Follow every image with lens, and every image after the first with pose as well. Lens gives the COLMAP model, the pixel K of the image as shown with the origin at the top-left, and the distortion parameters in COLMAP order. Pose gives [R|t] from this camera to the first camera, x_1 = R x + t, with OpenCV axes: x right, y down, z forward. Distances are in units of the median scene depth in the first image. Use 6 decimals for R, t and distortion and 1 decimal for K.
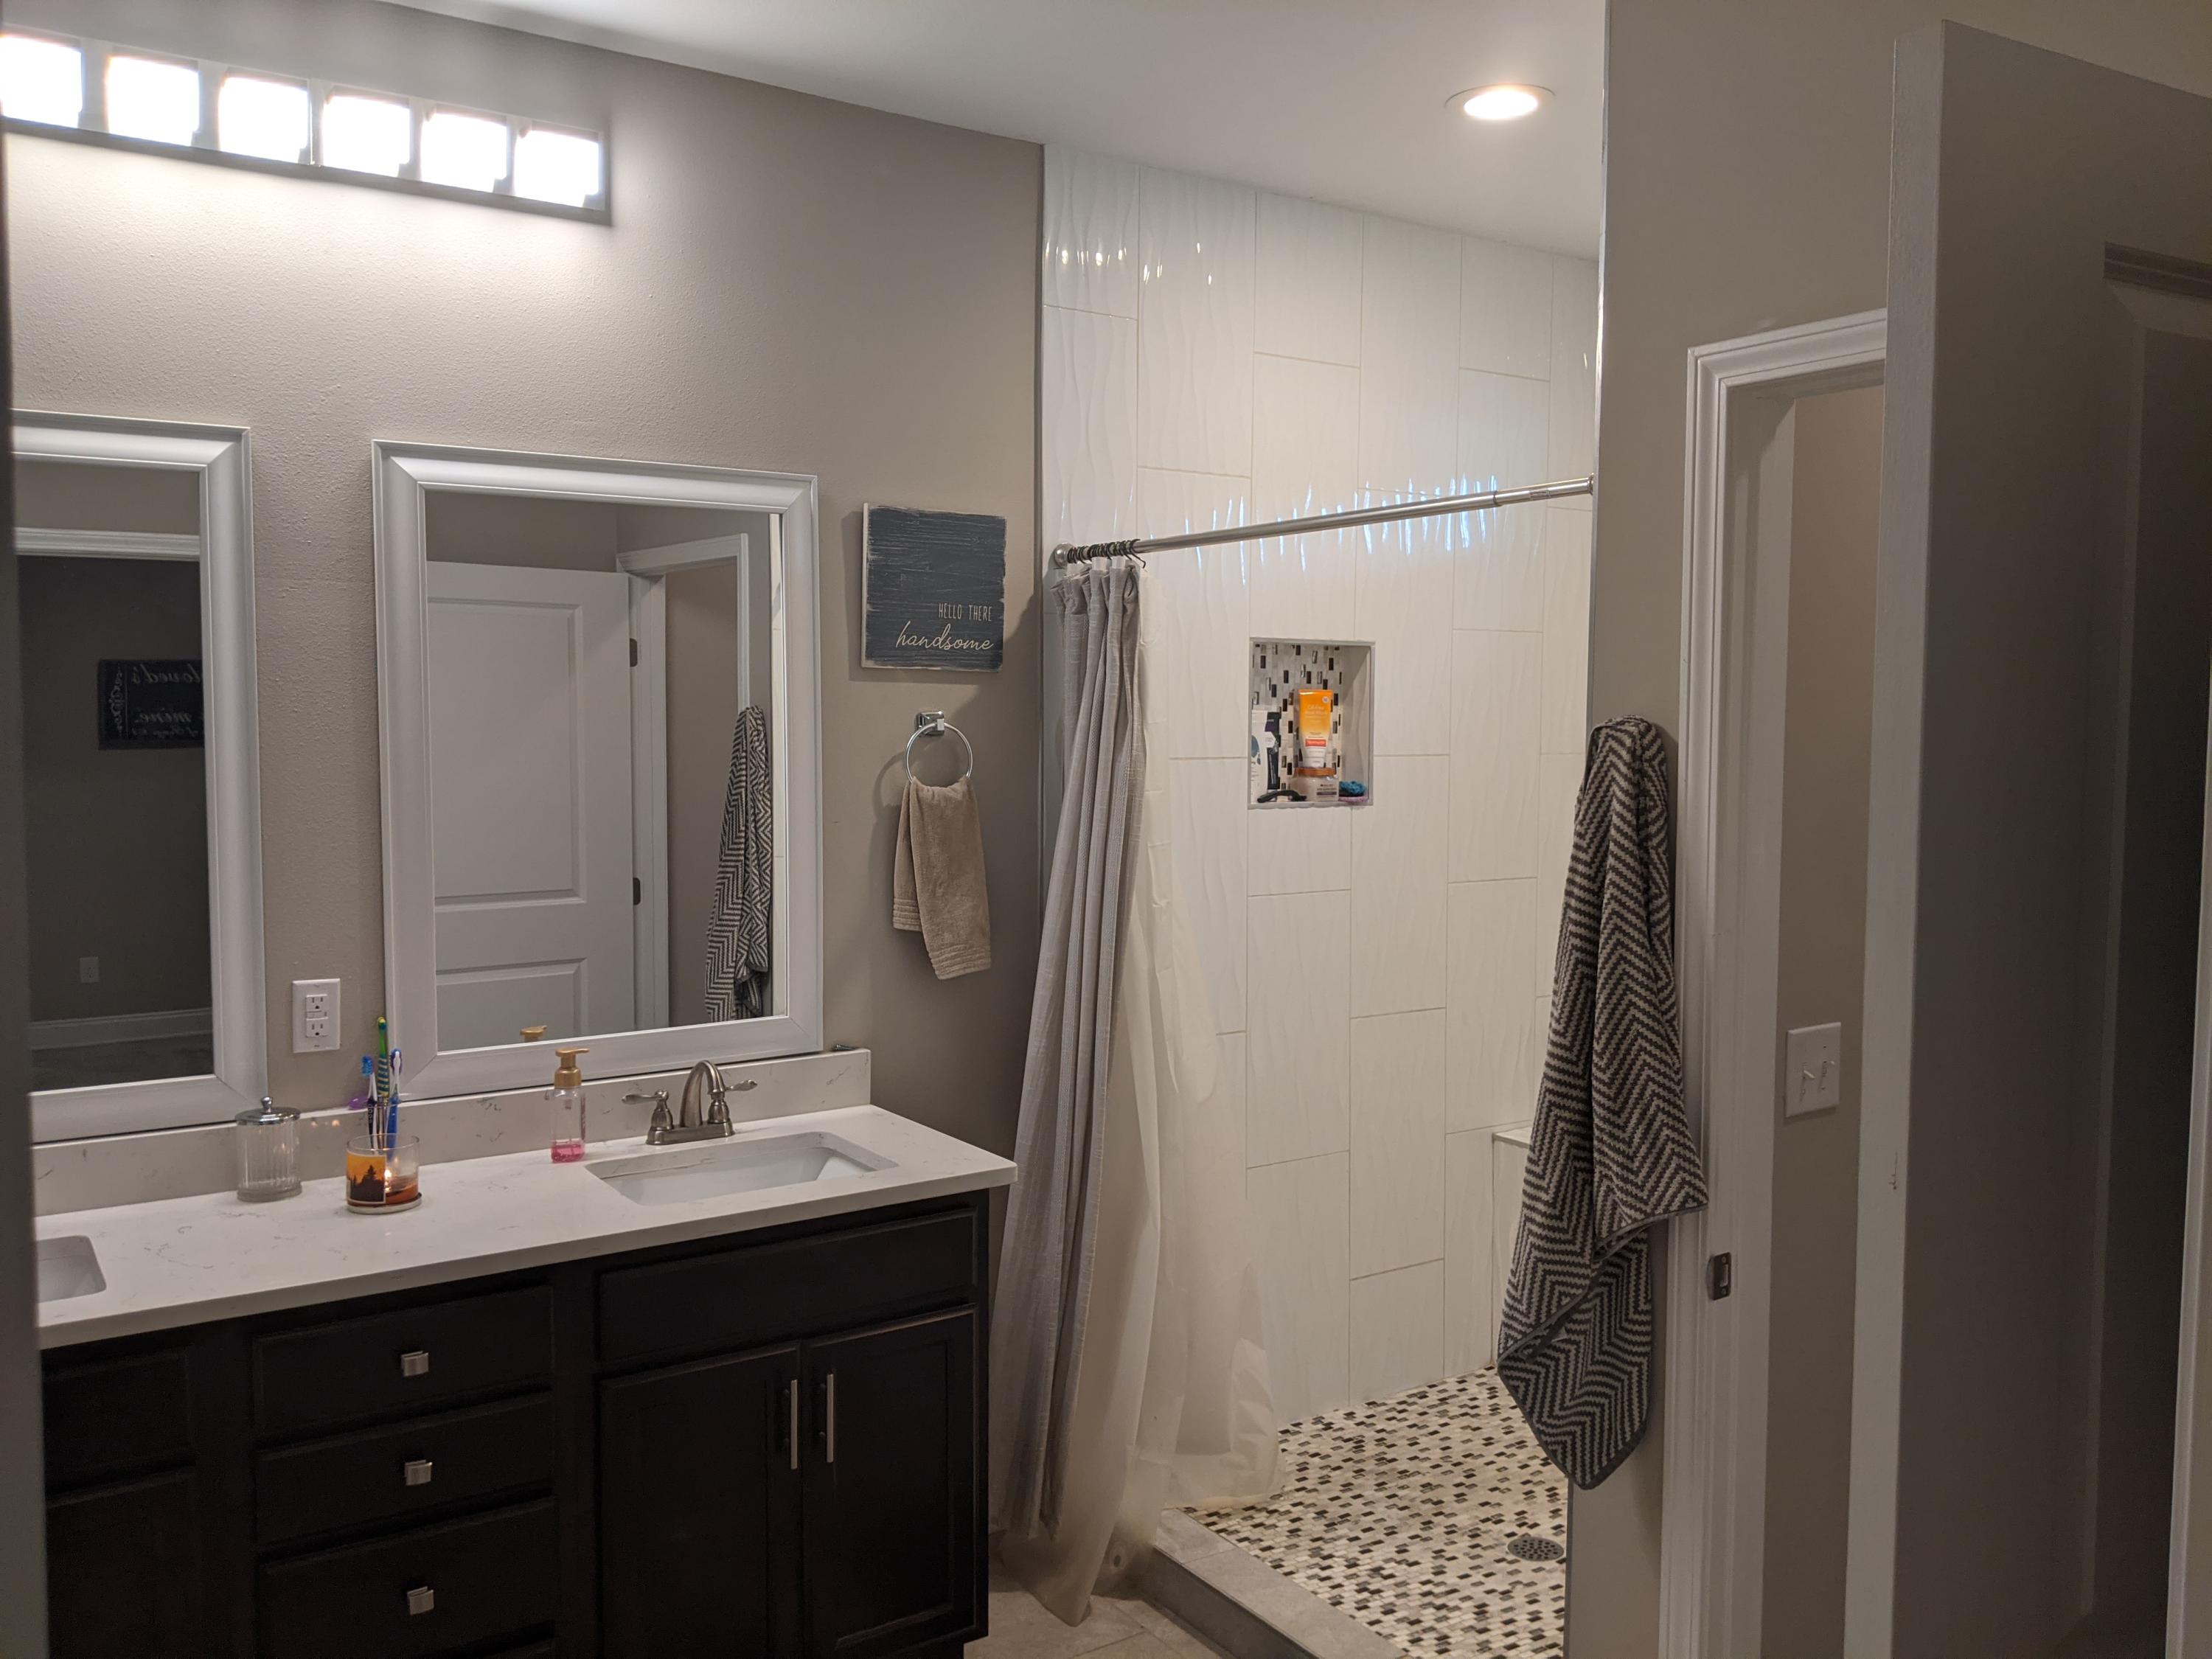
lens RADIAL K [[1758.5, 0, 1095.7], [0, 1758.5, 821.5], [0, 0, 1]] dist [0.118192, -0.211025]
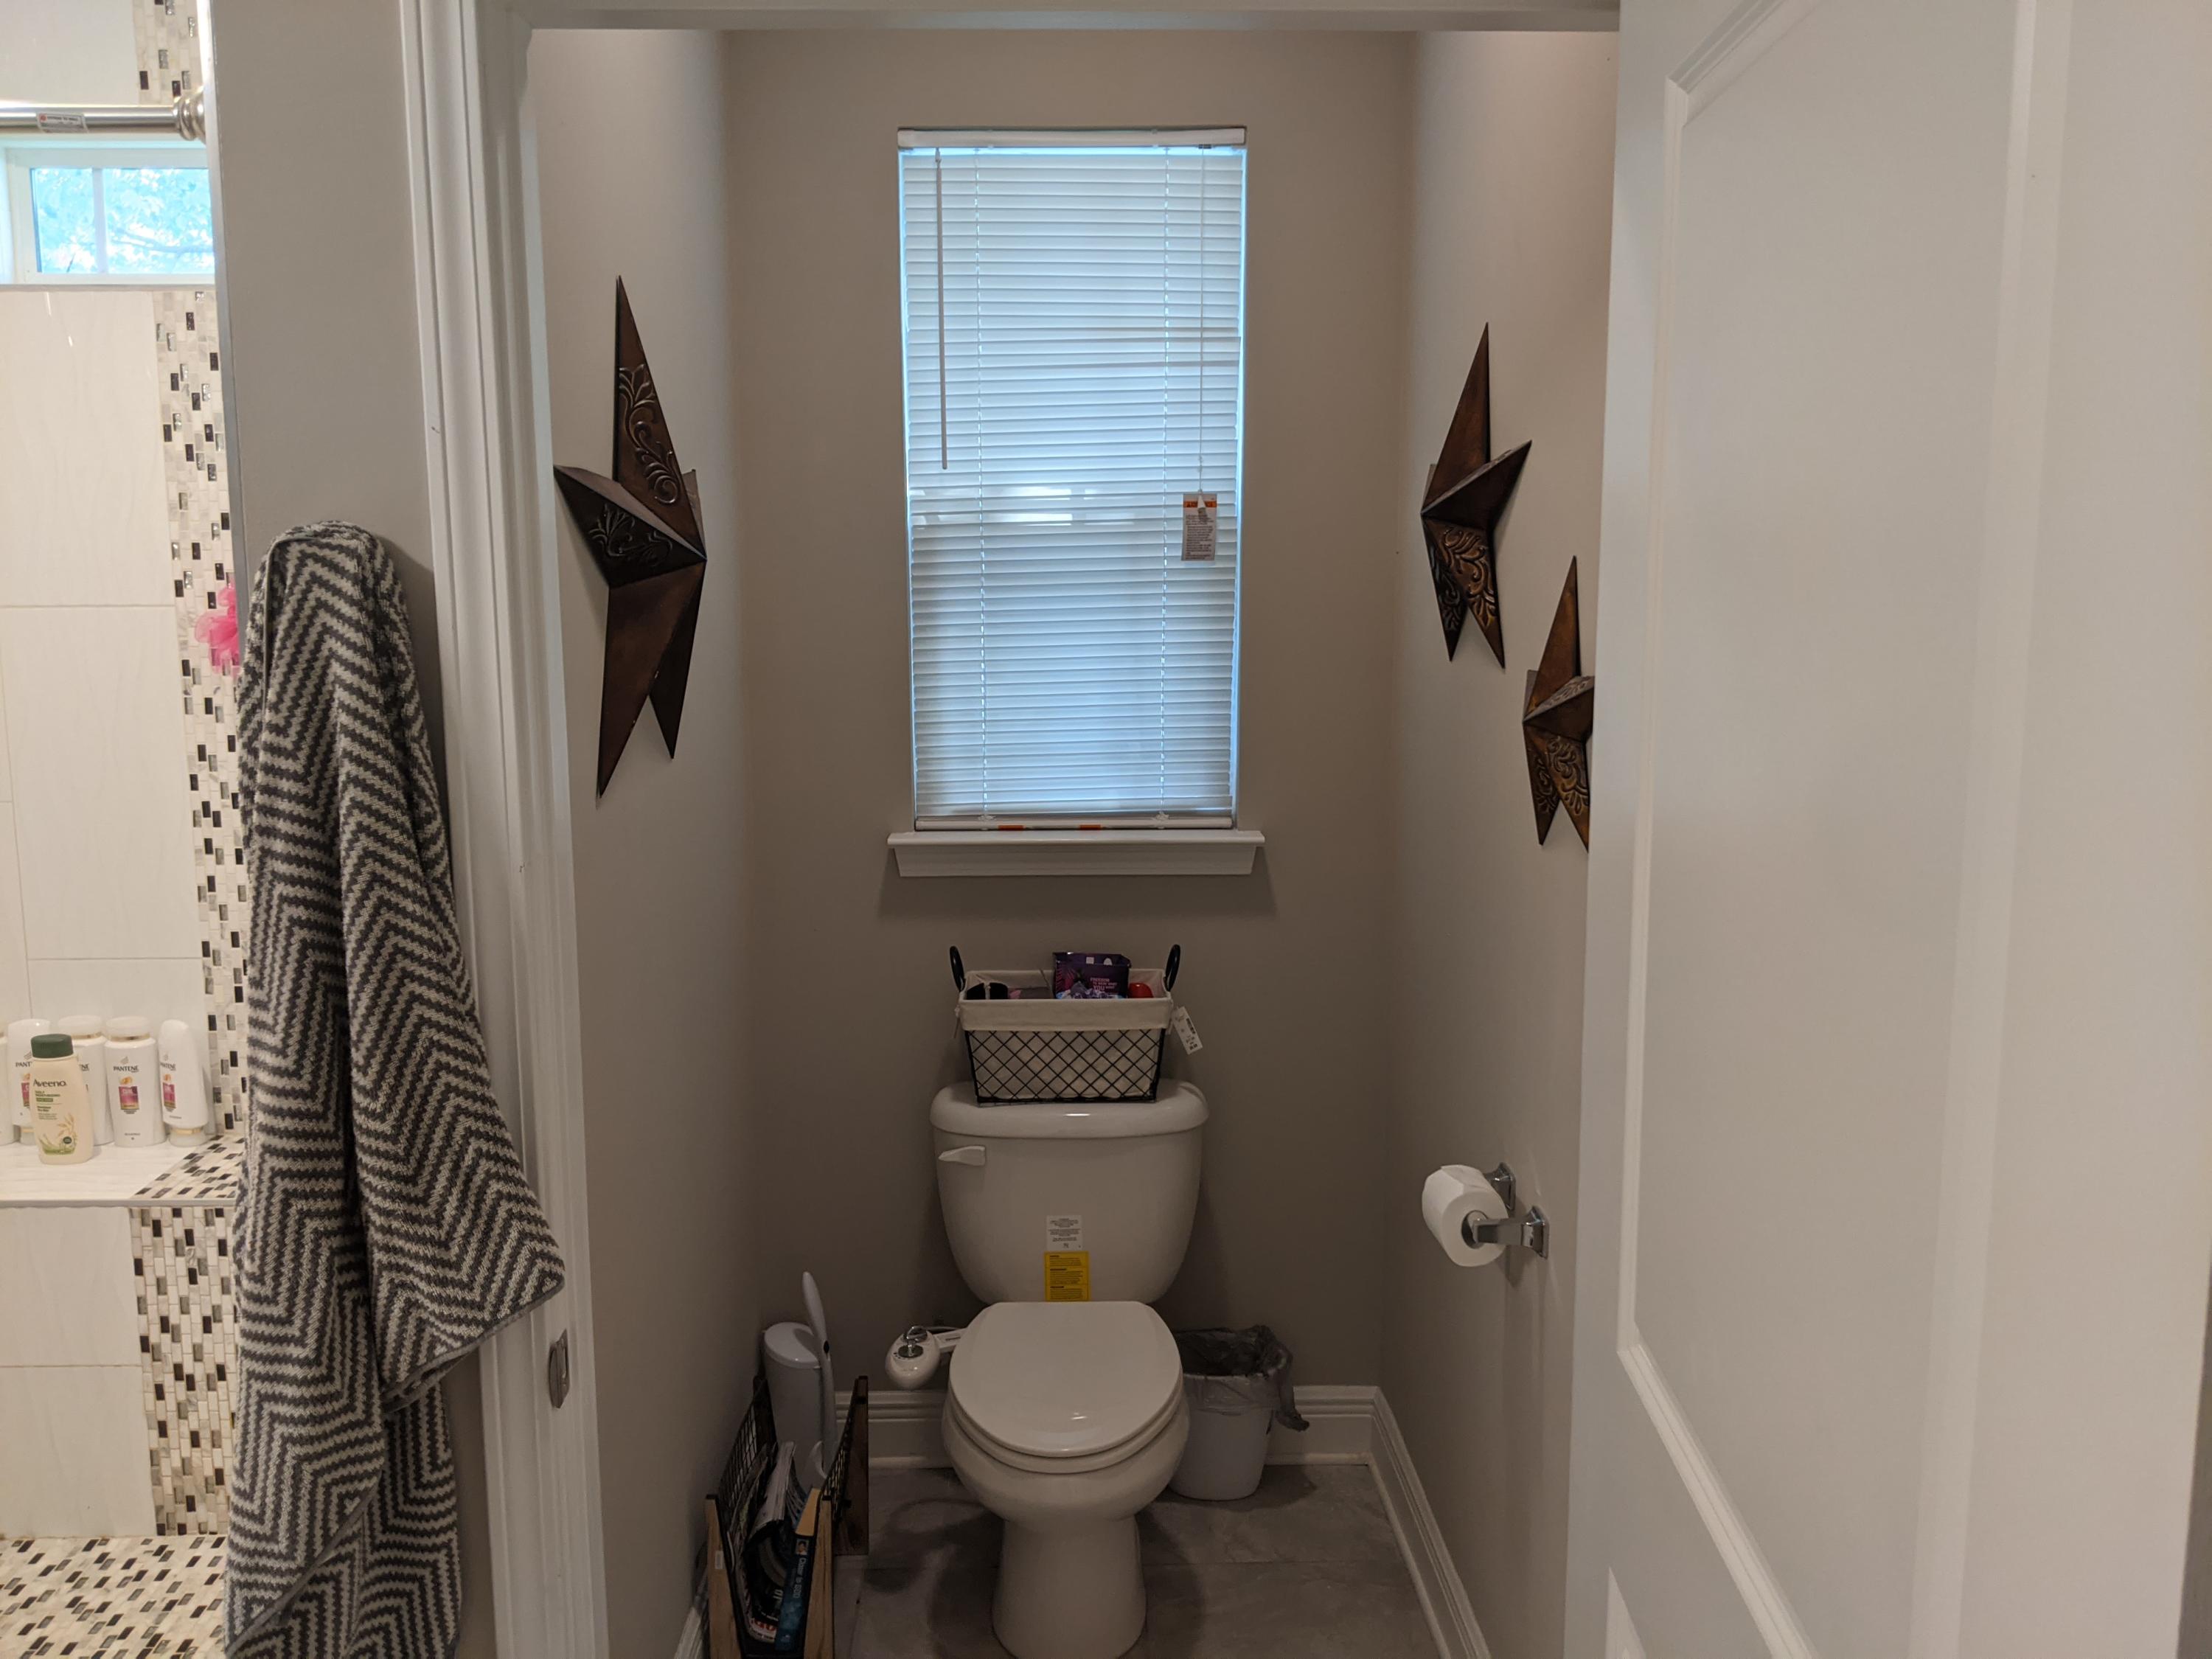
lens RADIAL K [[1758.5, 0, 1095.7], [0, 1758.5, 821.5], [0, 0, 1]] dist [0.118192, -0.211025]
pose [[0.545560, -0.128026, 0.828235, -0.068384], [0.059099, 0.991680, 0.114362, -0.013371], [-0.835986, -0.013444, 0.548587, 0.462105]]
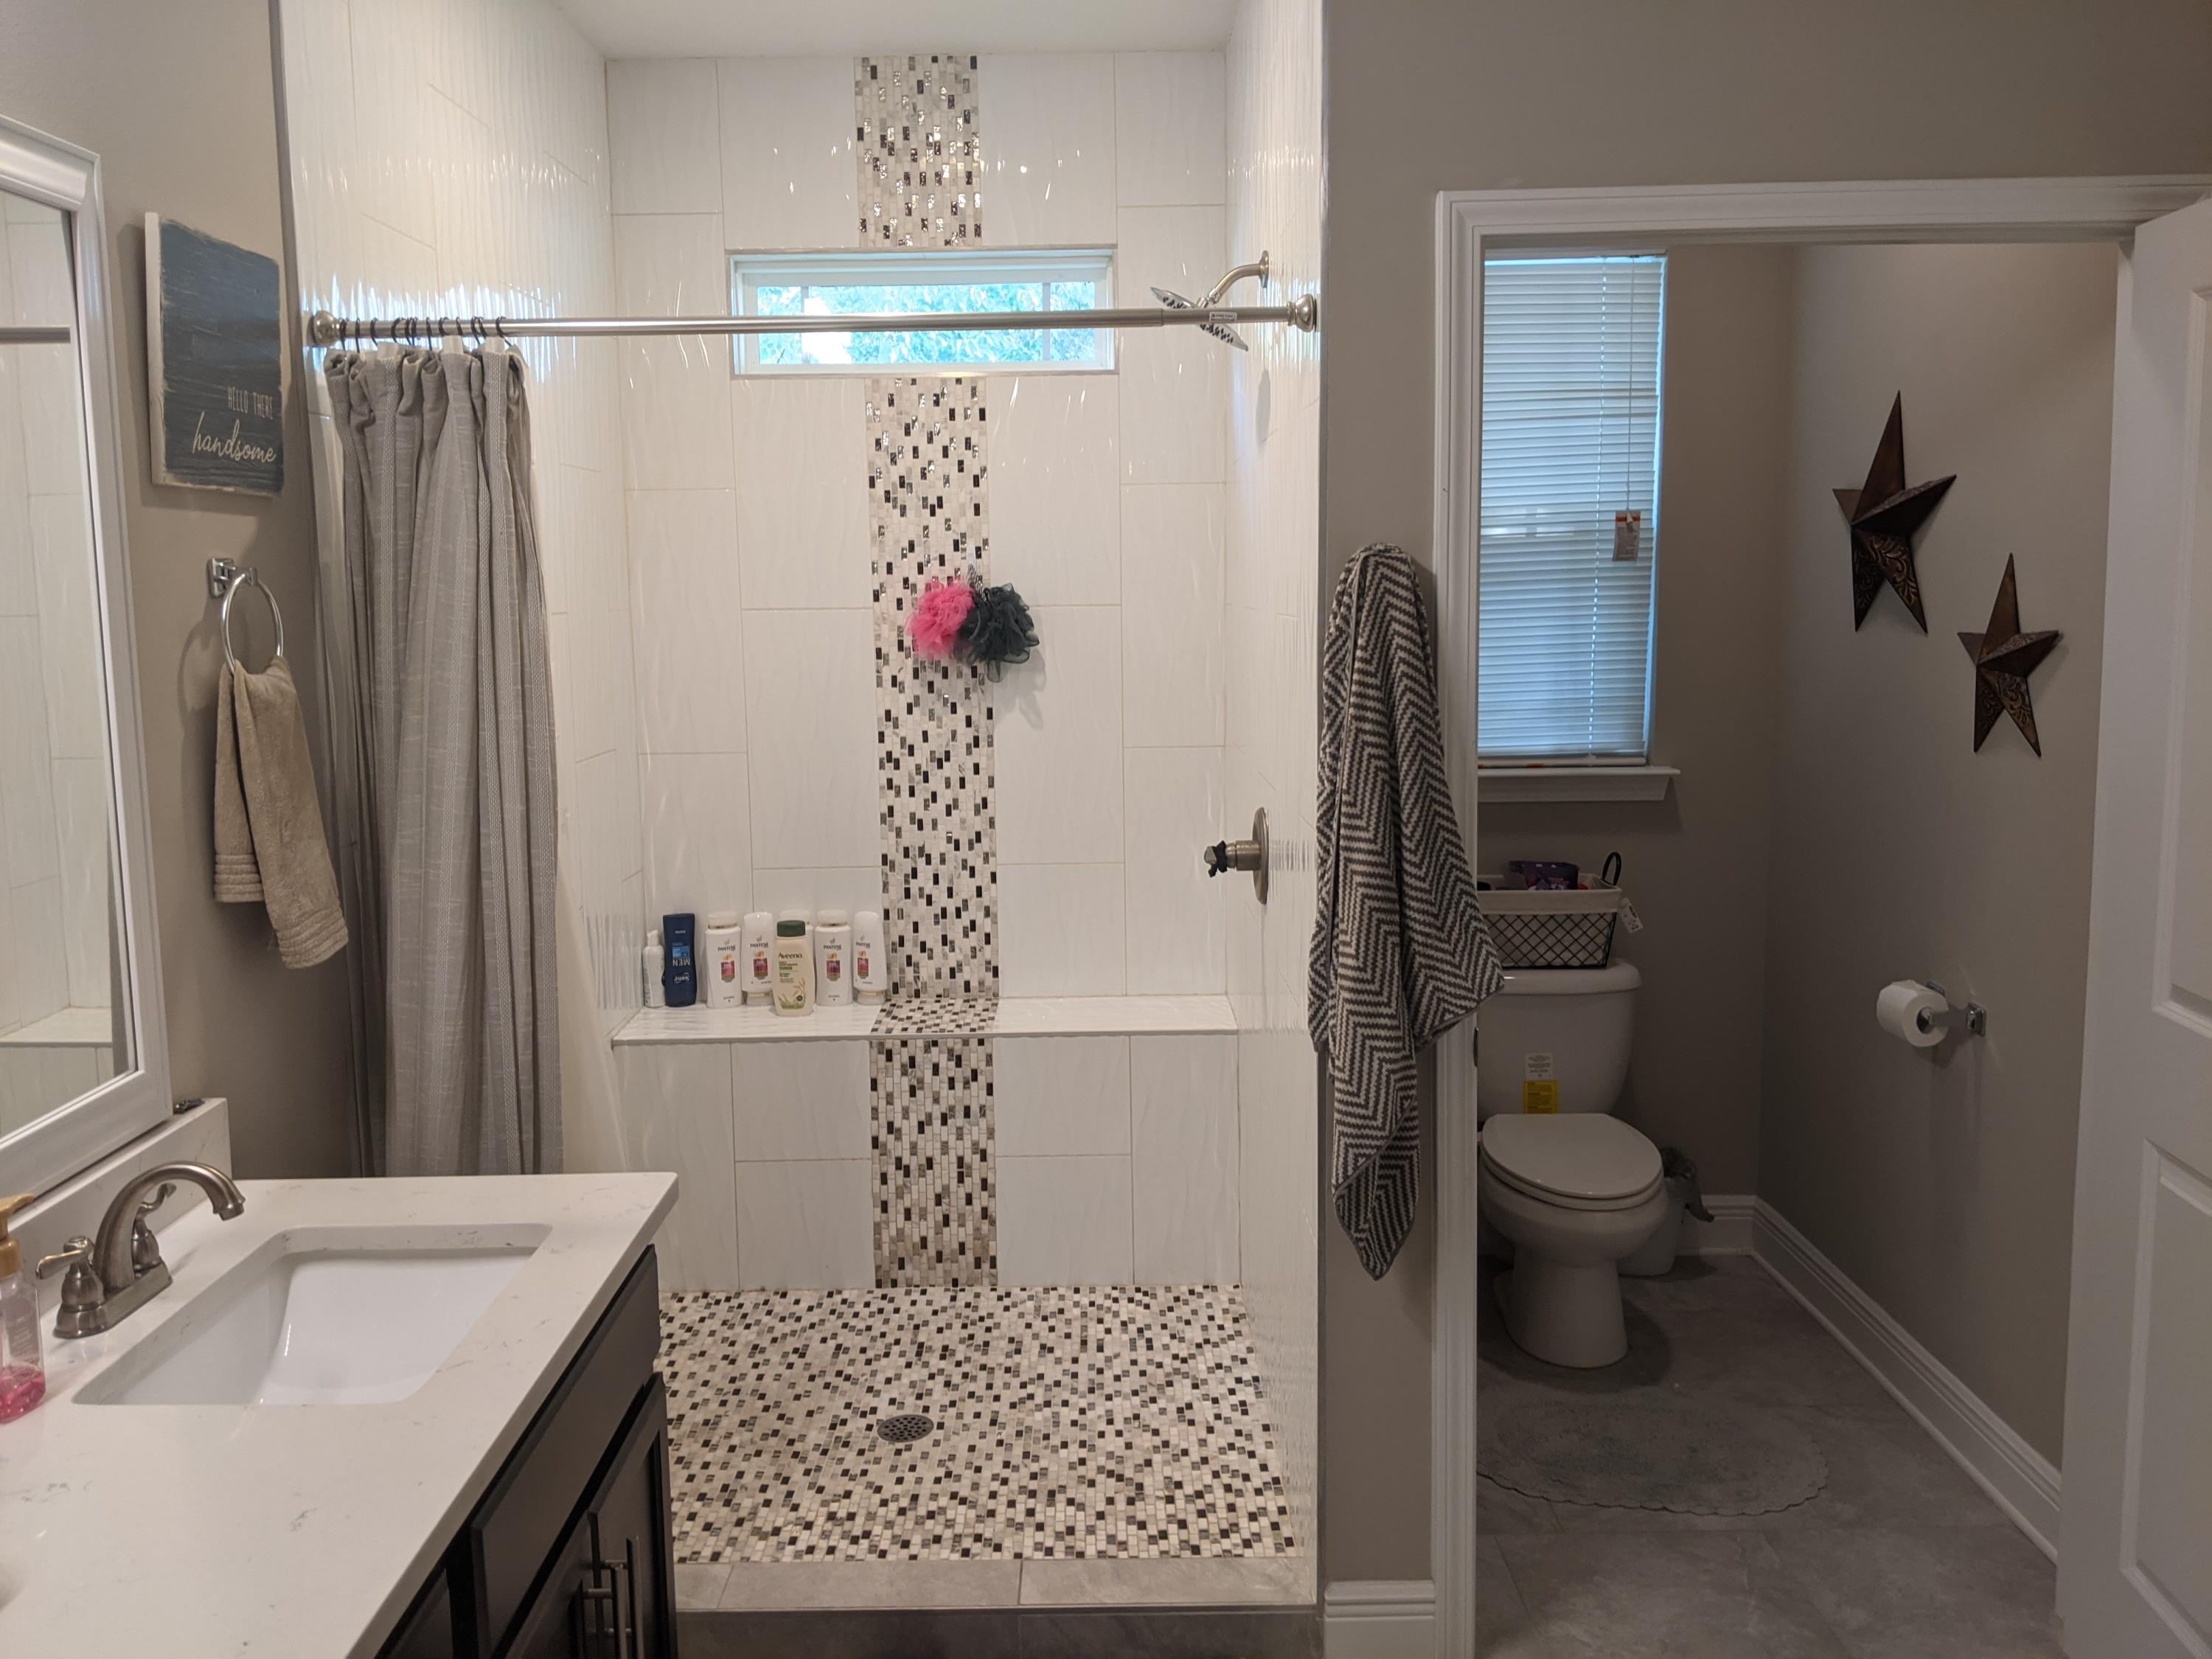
lens RADIAL K [[1765.2, 0, 1081.2], [0, 1765.2, 788.0], [0, 0, 1]] dist [0.135989, -0.295103]
pose [[0.568414, -0.111900, 0.815098, -0.677726], [0.070861, 0.993685, 0.087002, -0.020410], [-0.819686, 0.008306, 0.572753, 0.553658]]
